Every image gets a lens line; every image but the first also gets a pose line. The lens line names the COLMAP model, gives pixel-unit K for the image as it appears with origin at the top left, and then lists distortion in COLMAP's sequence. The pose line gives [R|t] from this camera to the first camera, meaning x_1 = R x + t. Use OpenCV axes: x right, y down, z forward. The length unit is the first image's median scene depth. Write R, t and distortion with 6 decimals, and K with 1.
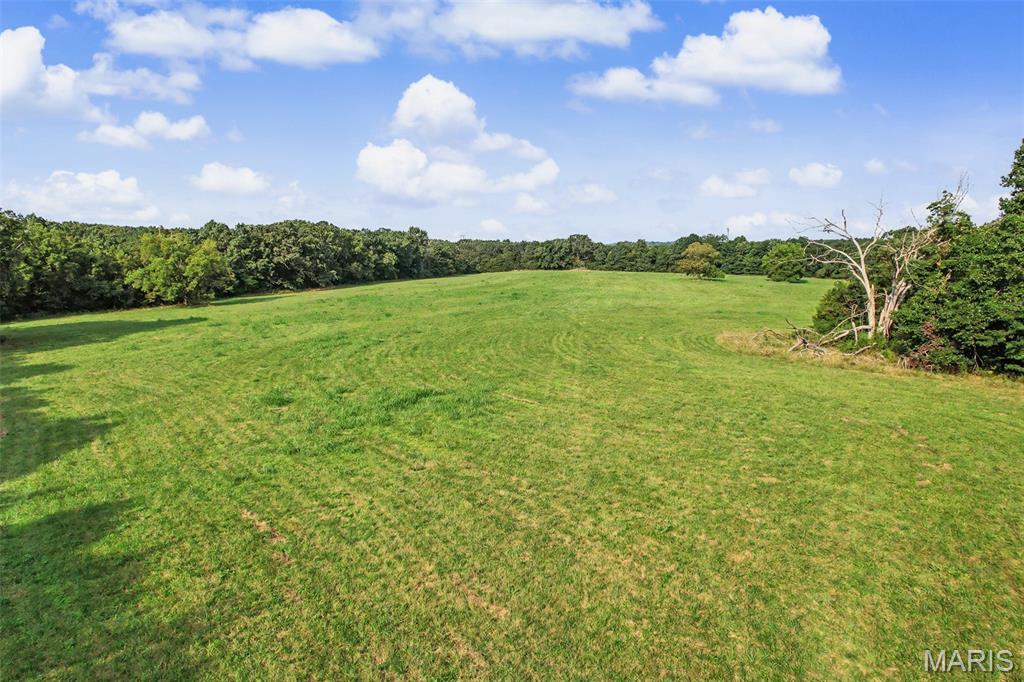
lens RADIAL K [[630.6, 0, 506.7], [0, 630.6, 343.5], [0, 0, 1]] dist [-0.007985, 0.010431]
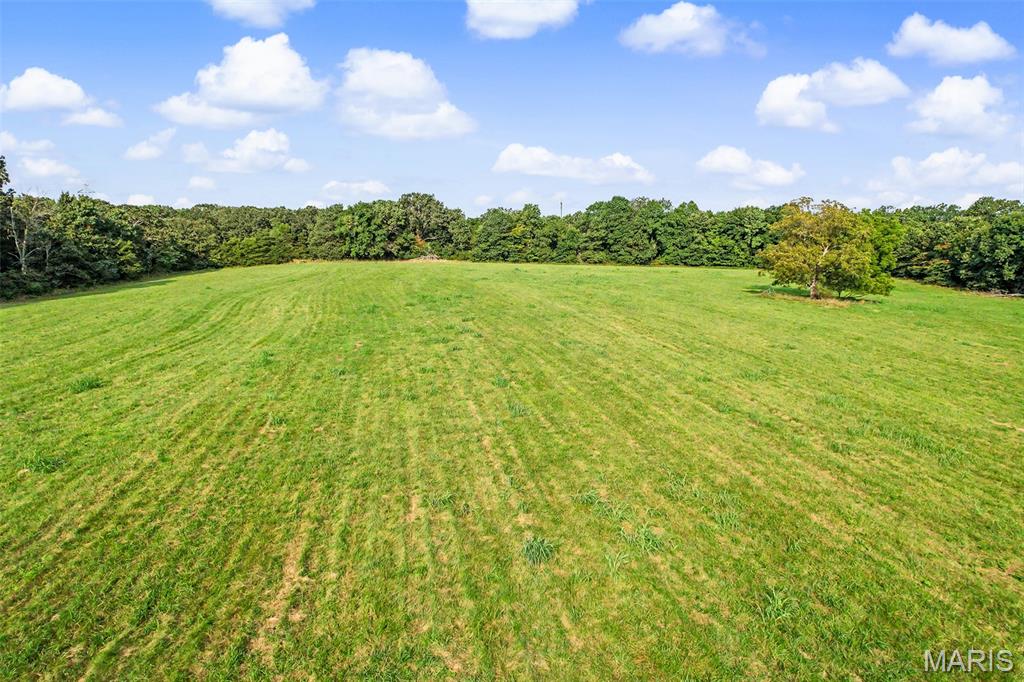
lens RADIAL K [[630.6, 0, 511.8], [0, 630.6, 336.1], [0, 0, 1]] dist [-0.007985, 0.010431]
pose [[0.949776, -0.044007, 0.309820, 0.017834], [0.037637, 0.998940, 0.026512, -0.064505], [-0.310659, -0.013519, 0.950425, 0.476219]]
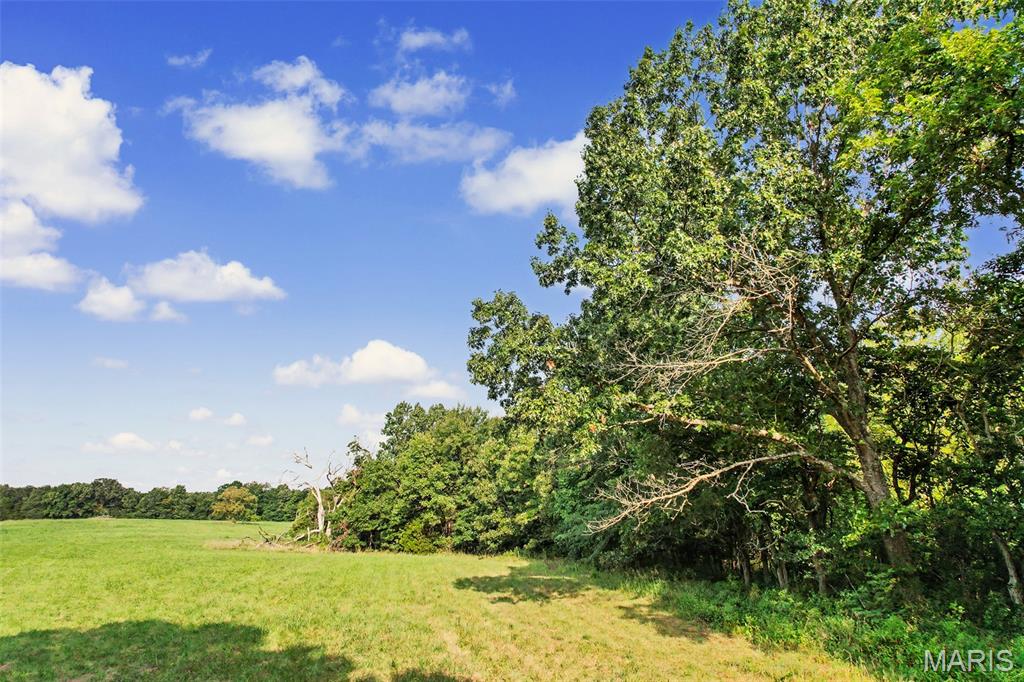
lens RADIAL K [[630.6, 0, 510.2], [0, 630.6, 341.3], [0, 0, 1]] dist [-0.007985, 0.010431]
pose [[0.789233, 0.156695, 0.593765, 0.003475], [0.088764, 0.927634, -0.362789, 0.025989], [-0.607644, 0.339030, 0.718211, -0.080983]]
